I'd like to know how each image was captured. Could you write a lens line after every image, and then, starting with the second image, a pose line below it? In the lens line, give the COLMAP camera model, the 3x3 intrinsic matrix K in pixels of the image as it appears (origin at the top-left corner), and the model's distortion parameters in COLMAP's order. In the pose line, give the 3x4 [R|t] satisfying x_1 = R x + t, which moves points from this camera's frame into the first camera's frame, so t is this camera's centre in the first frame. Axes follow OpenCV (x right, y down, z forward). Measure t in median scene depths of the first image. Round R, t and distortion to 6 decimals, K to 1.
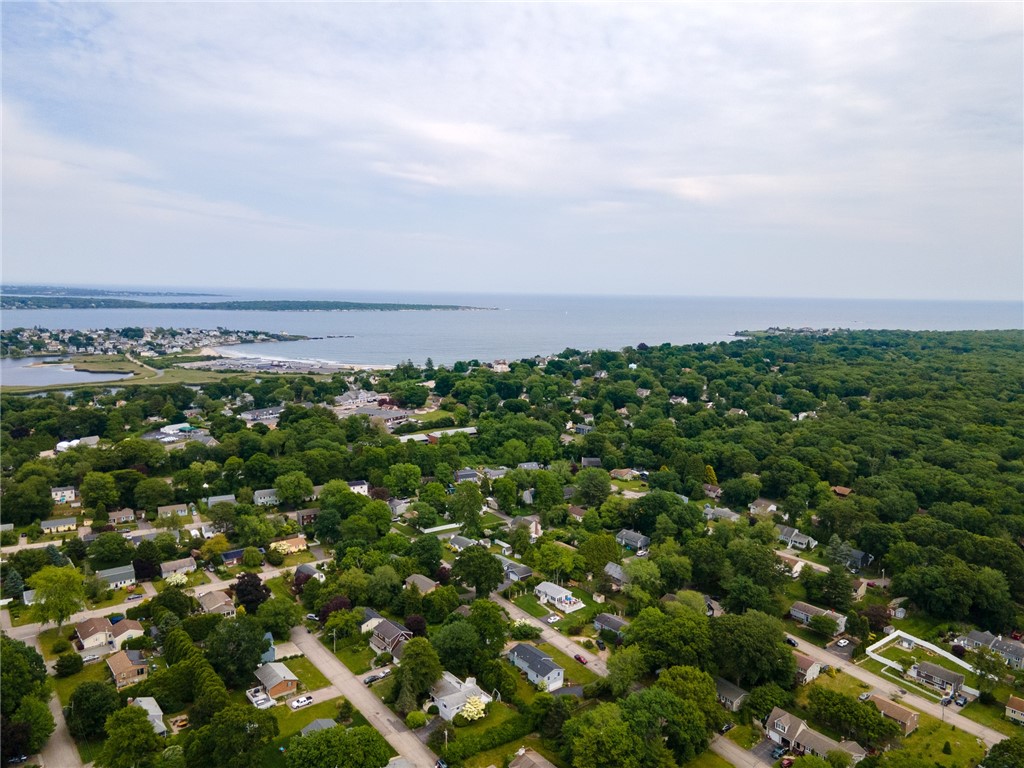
lens RADIAL K [[749.1, 0, 512.0], [0, 749.1, 384.0], [0, 0, 1]] dist [0.046027, 0.001861]
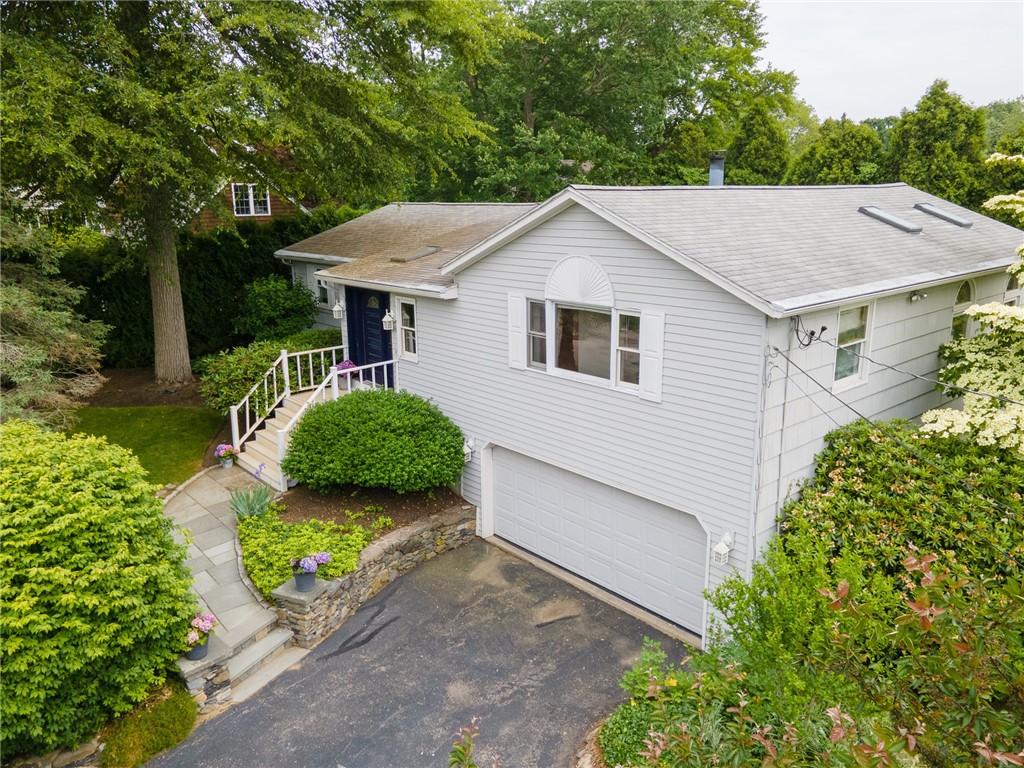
lens RADIAL K [[749.1, 0, 512.0], [0, 749.1, 384.0], [0, 0, 1]] dist [0.046027, 0.001861]
pose [[0.998154, -0.038478, 0.046981, -0.095357], [0.033545, 0.994258, 0.101620, 0.419254], [-0.050621, -0.099857, 0.993713, 0.937139]]
